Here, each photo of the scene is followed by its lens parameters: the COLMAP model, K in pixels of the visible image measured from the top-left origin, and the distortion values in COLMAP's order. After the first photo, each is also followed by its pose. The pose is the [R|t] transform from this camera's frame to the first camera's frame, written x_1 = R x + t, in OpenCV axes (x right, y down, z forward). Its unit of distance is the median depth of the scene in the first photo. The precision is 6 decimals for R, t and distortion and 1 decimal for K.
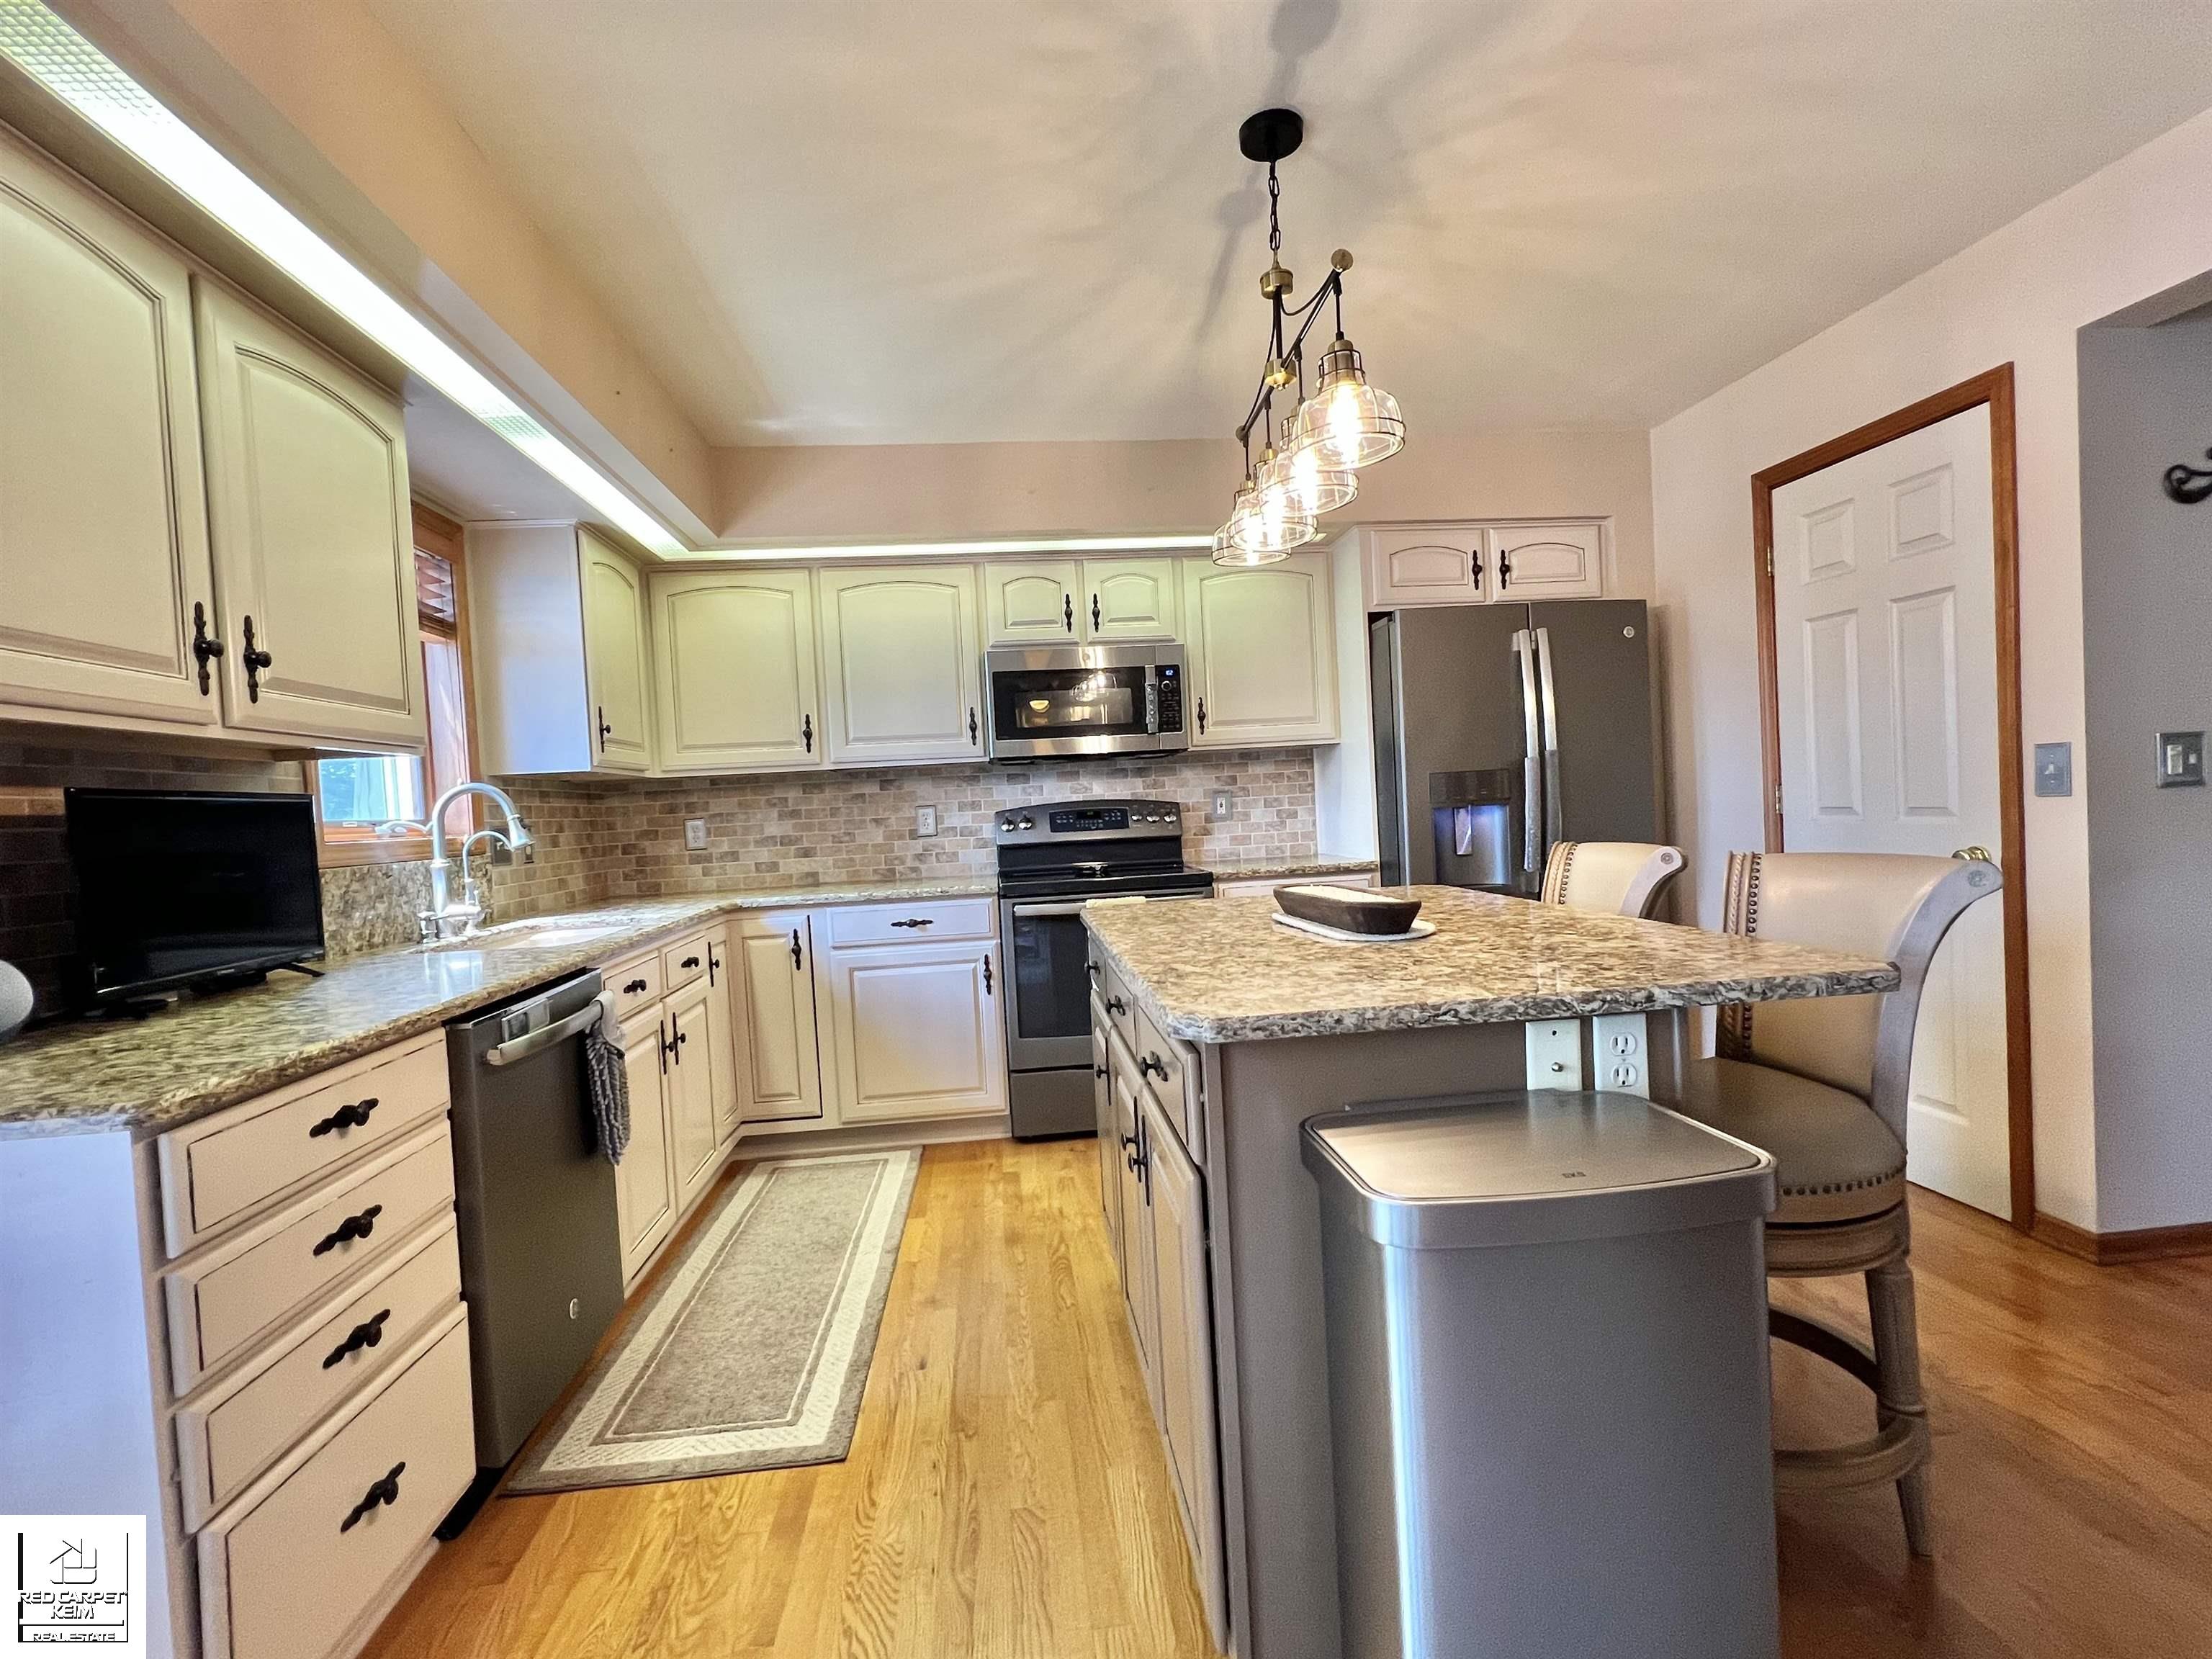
lens RADIAL K [[1027.6, 0, 1102.2], [0, 1027.6, 837.3], [0, 0, 1]] dist [-0.002211, -0.000706]
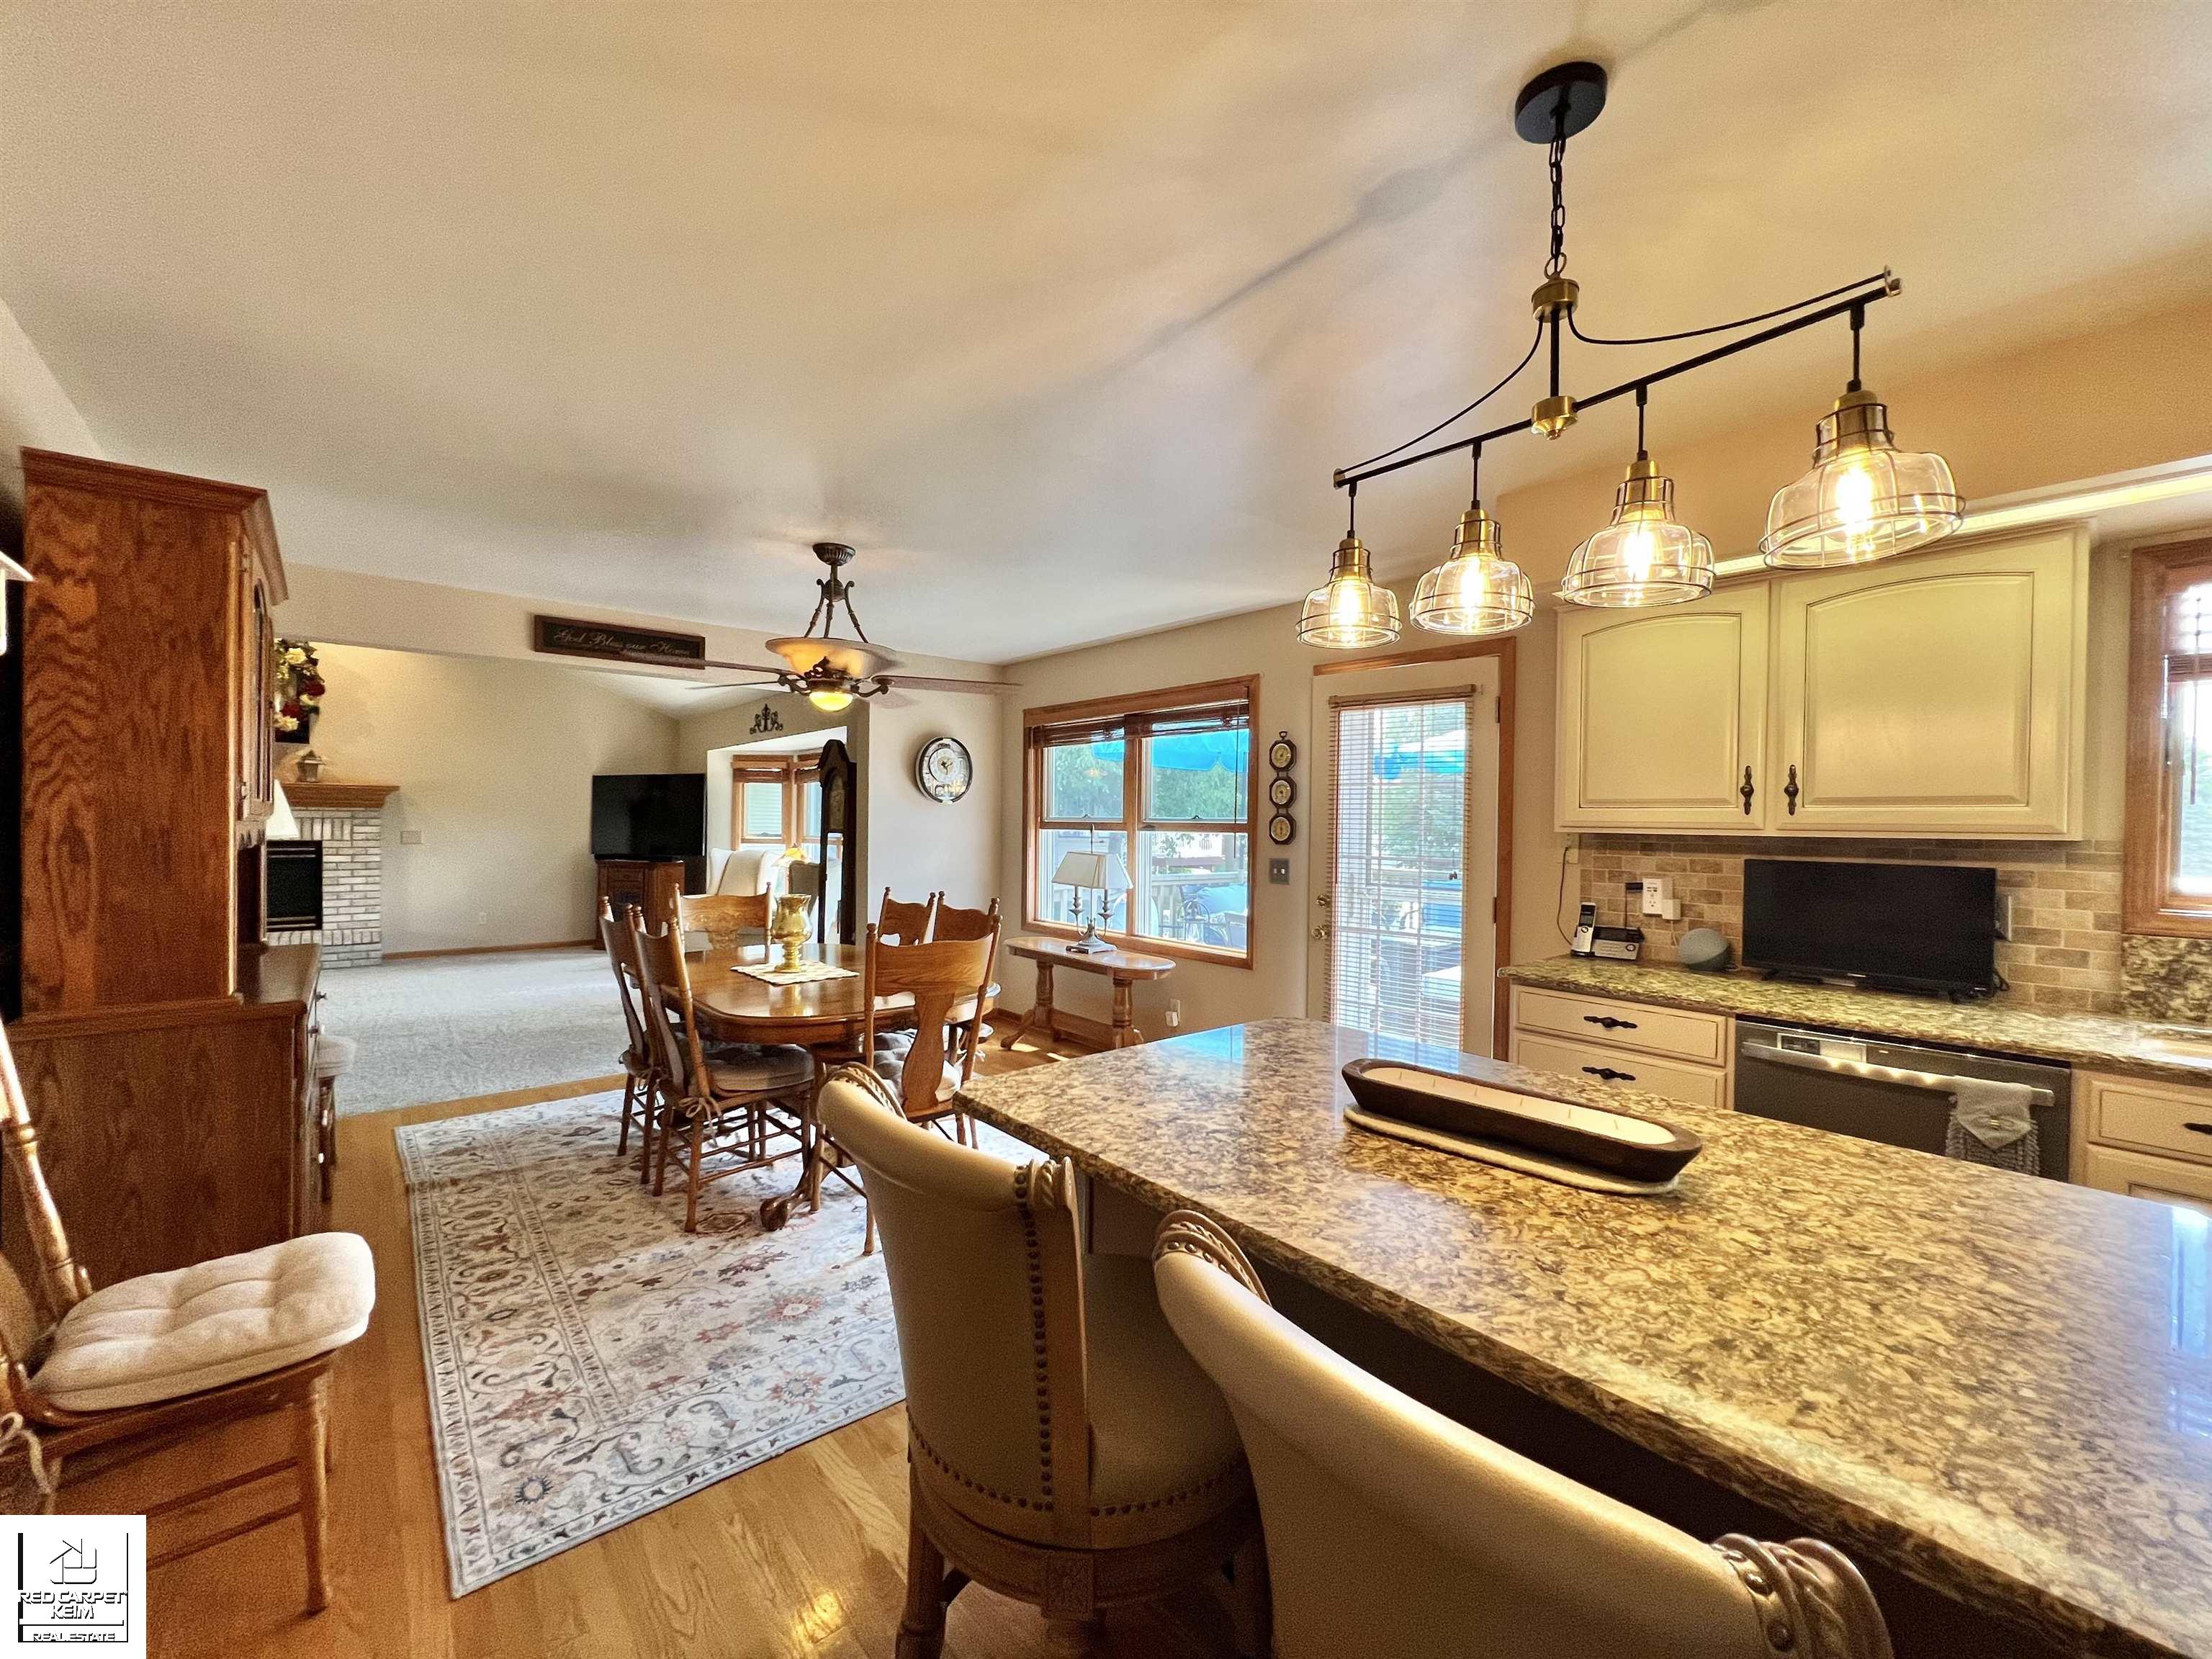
lens RADIAL K [[886.5, 0, 1107.2], [0, 886.5, 833.1], [0, 0, 1]] dist [-0.002094, 0.000413]
pose [[-0.822238, 0.051062, -0.566849, 0.441536], [0.012450, 0.997343, 0.071782, -0.101984], [0.569008, 0.051965, -0.820689, 0.720951]]
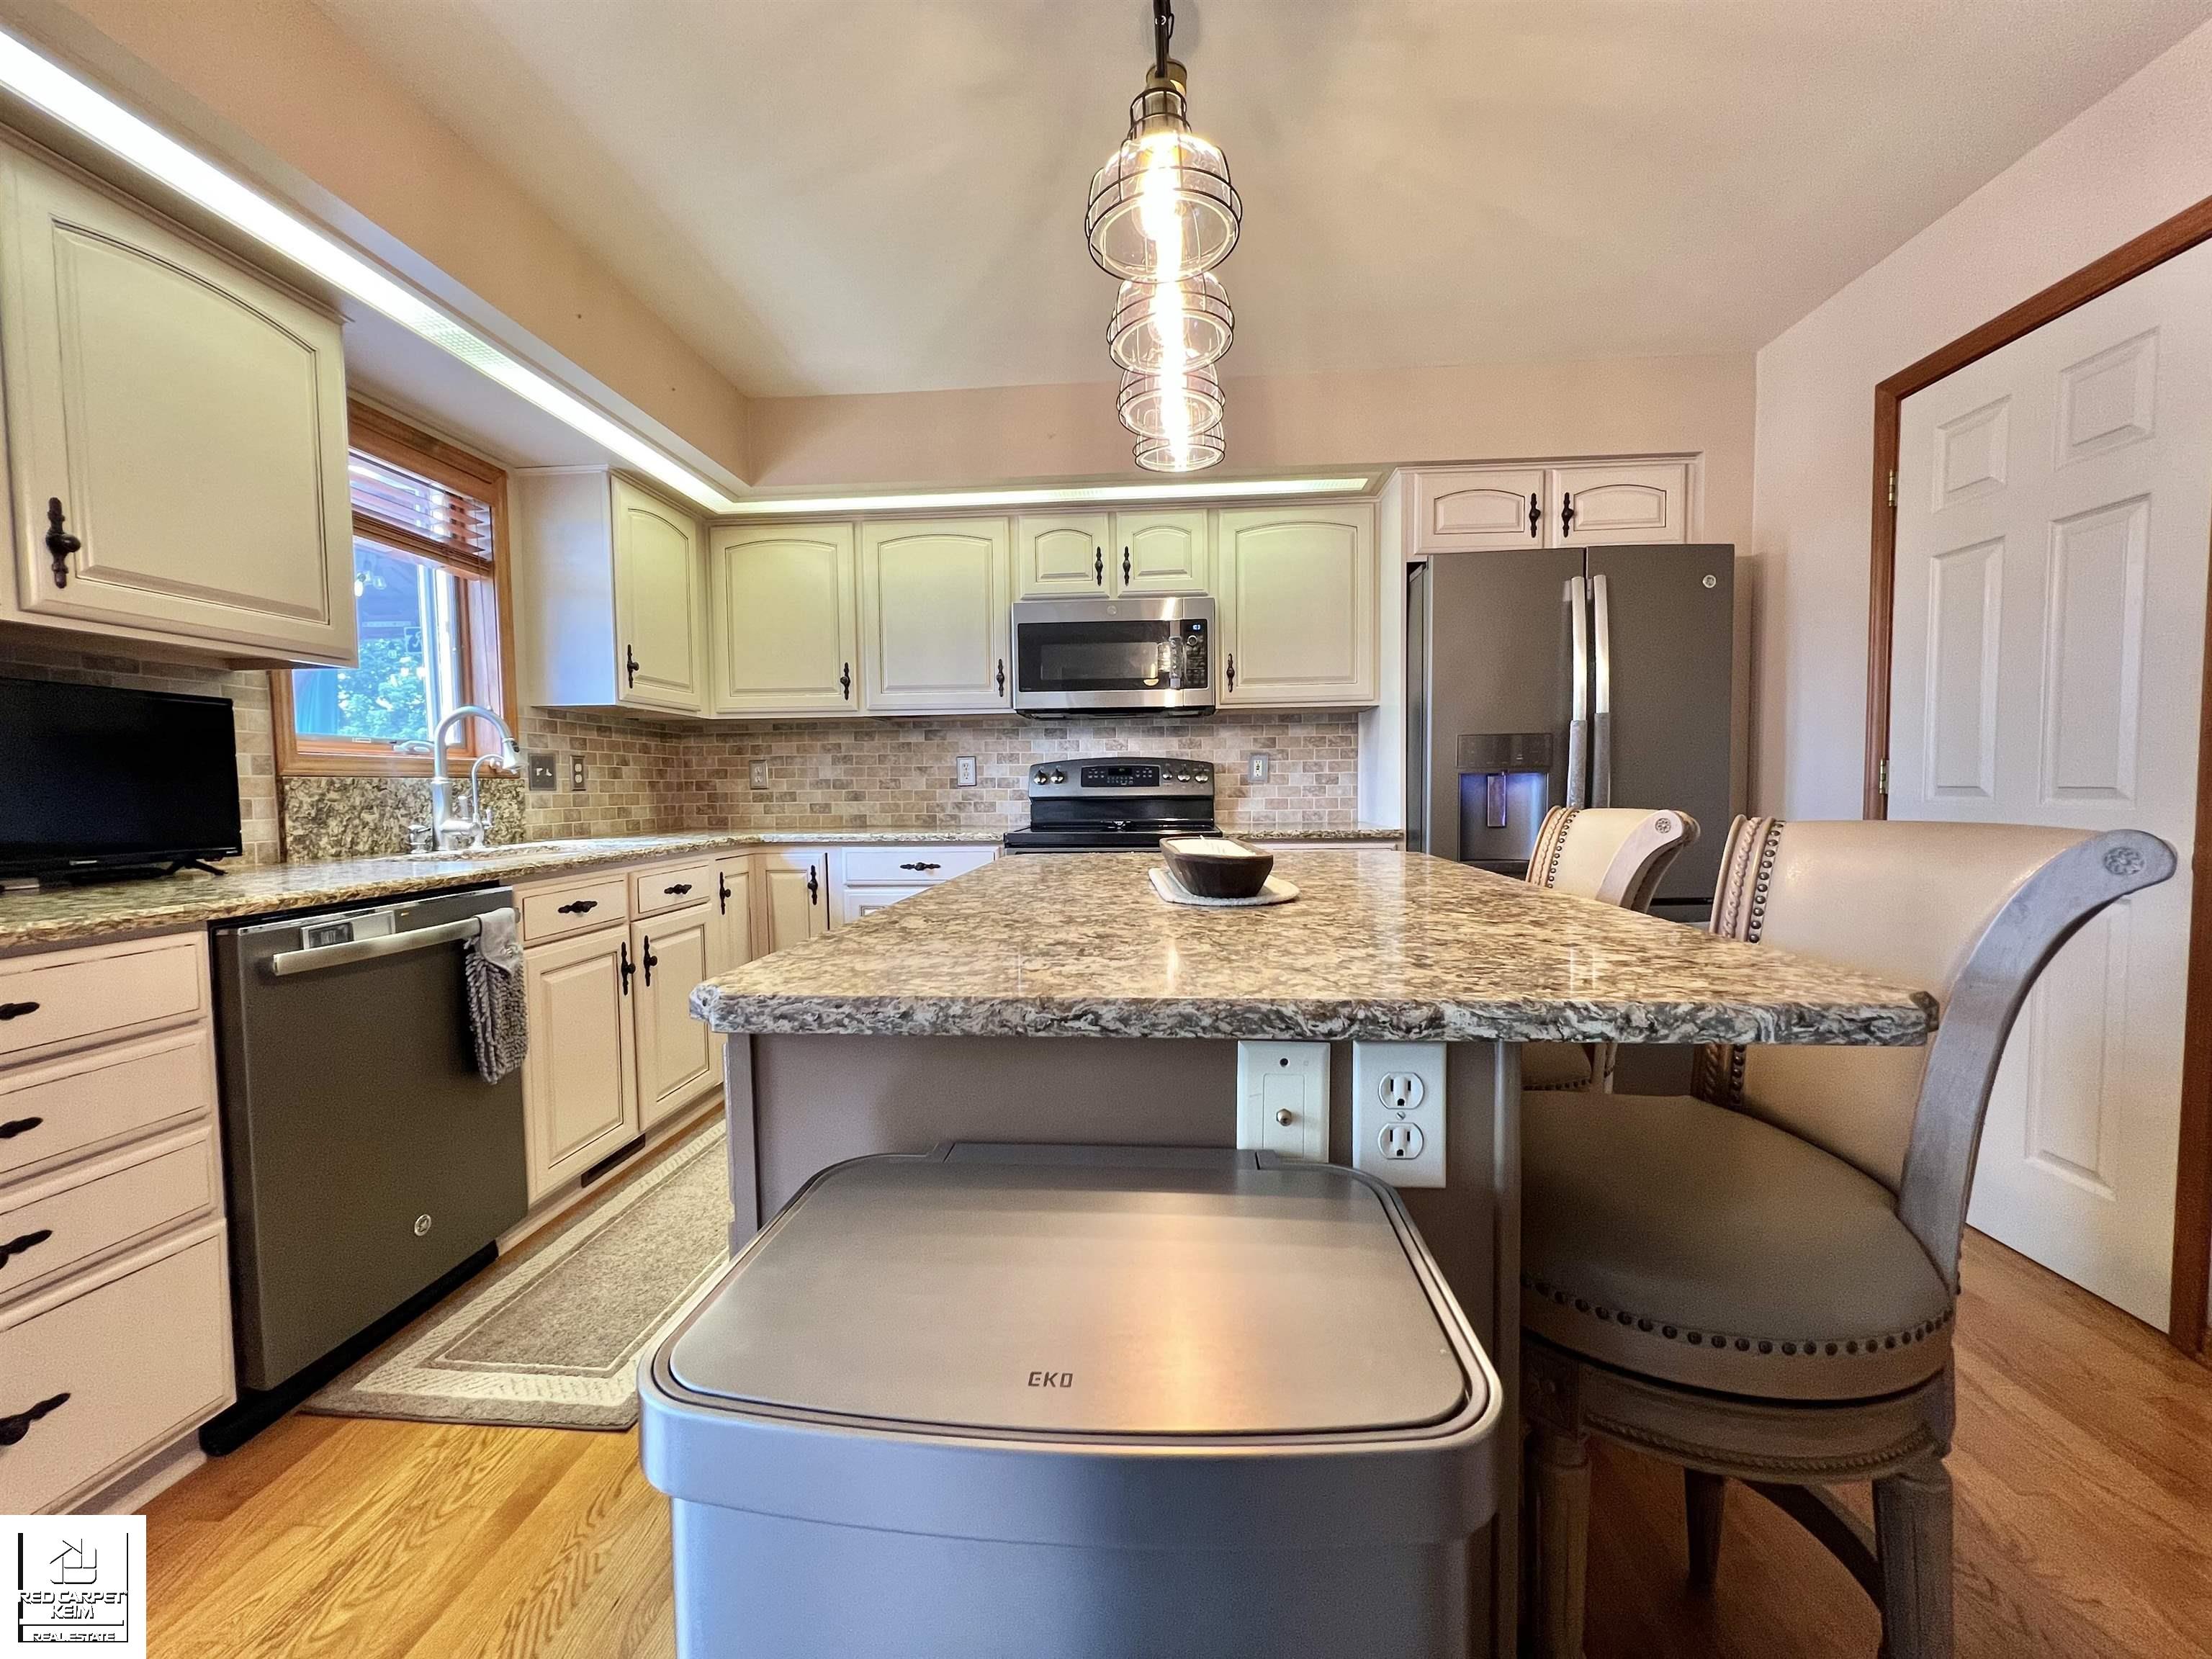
lens RADIAL K [[886.5, 0, 1107.2], [0, 886.5, 833.1], [0, 0, 1]] dist [-0.002094, 0.000413]
pose [[0.983423, 0.050899, -0.174038, 0.144413], [-0.046167, 0.998448, 0.031132, 0.013878], [0.175352, -0.022581, 0.984247, 0.156366]]
